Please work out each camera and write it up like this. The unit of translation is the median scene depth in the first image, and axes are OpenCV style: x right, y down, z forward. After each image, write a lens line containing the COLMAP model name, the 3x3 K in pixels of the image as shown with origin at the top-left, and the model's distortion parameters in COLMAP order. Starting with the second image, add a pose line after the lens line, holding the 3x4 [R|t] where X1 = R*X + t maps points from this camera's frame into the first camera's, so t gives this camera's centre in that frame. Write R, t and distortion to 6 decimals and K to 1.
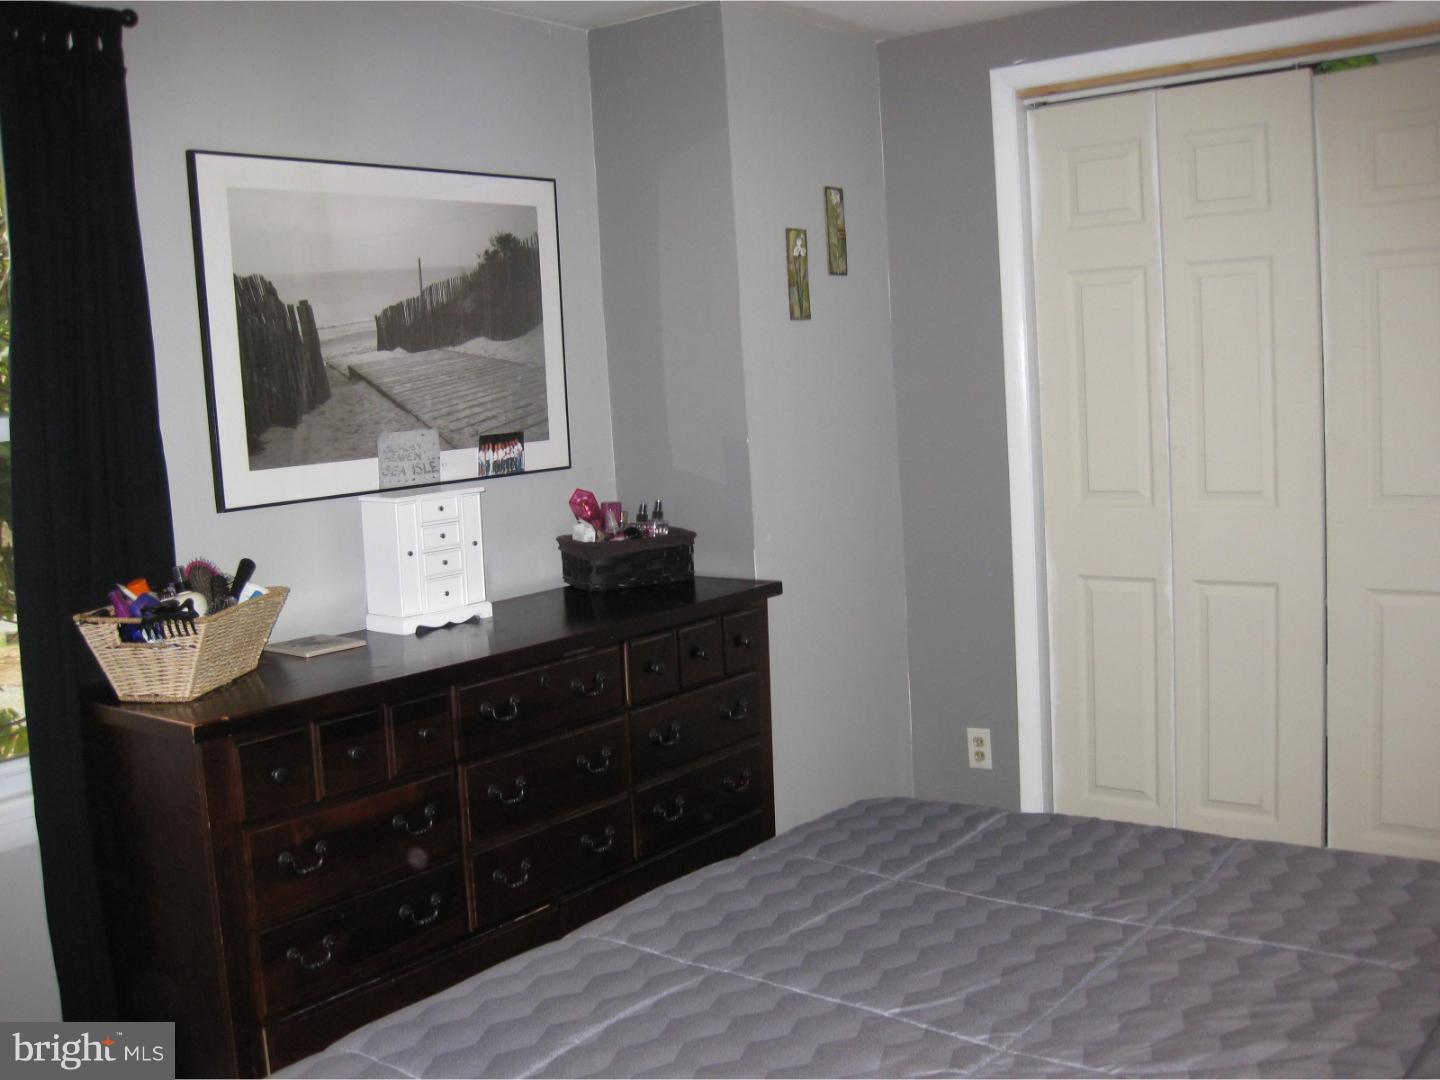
lens RADIAL K [[1464.5, 0, 737.3], [0, 1464.5, 568.8], [0, 0, 1]] dist [-0.179974, 0.134079]
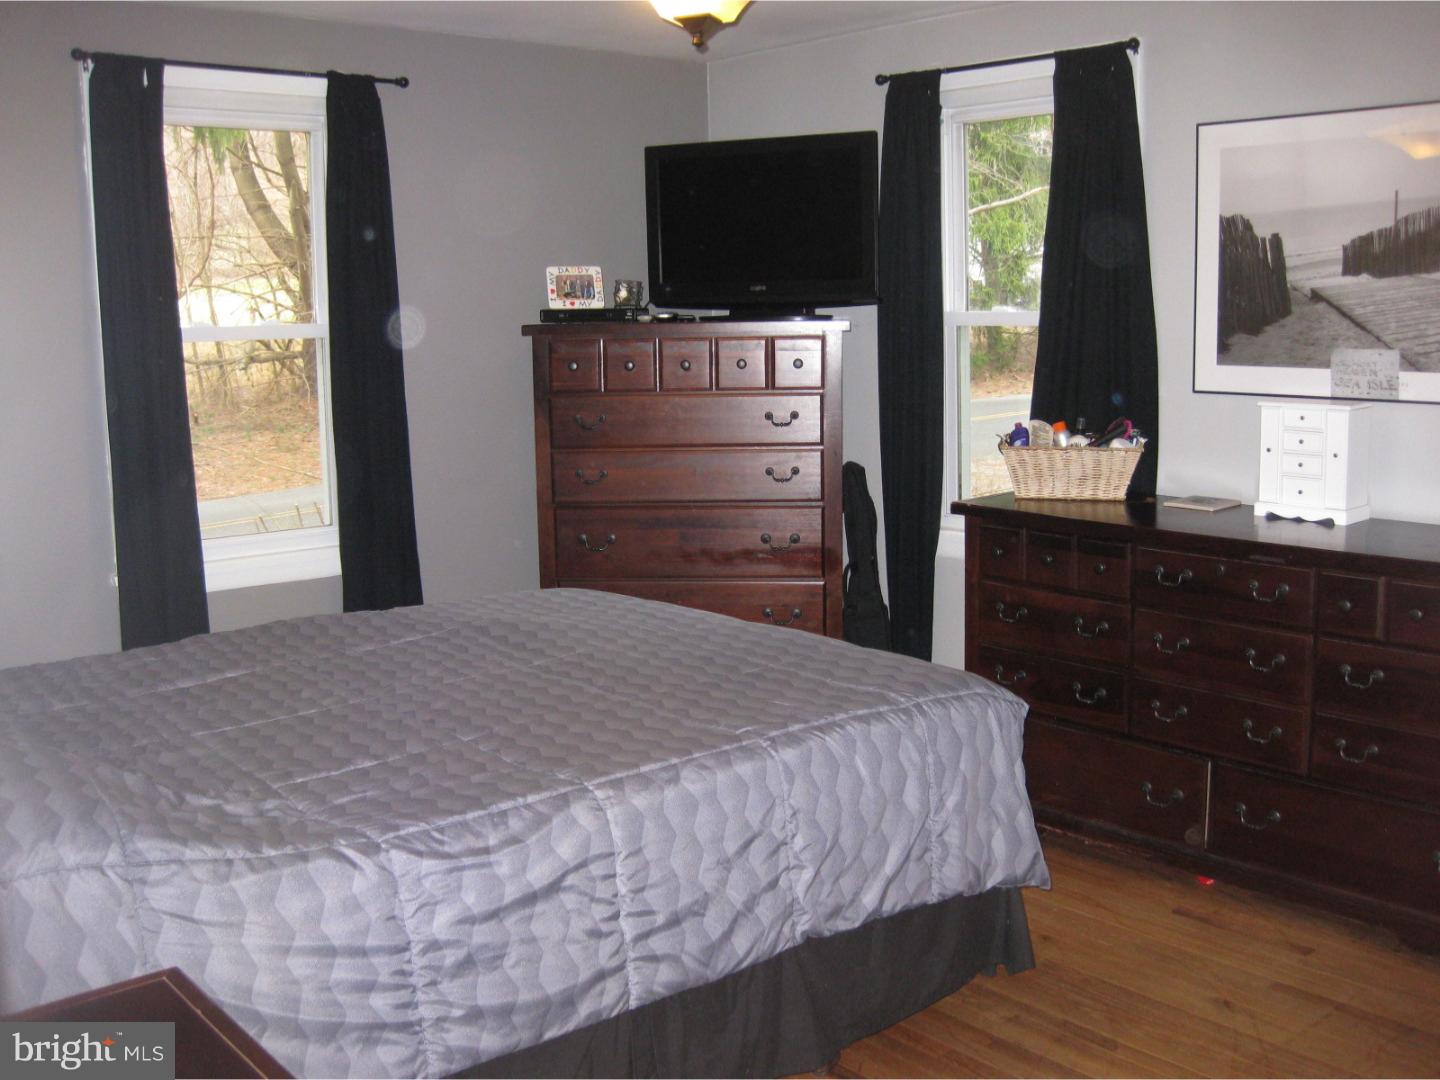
lens RADIAL K [[1464.5, 0, 737.3], [0, 1464.5, 568.8], [0, 0, 1]] dist [-0.179974, 0.134079]
pose [[-0.184160, 0.232139, -0.955090, 0.964416], [-0.099445, 0.962323, 0.253072, -0.164268], [0.977853, 0.141585, -0.154137, 0.739145]]
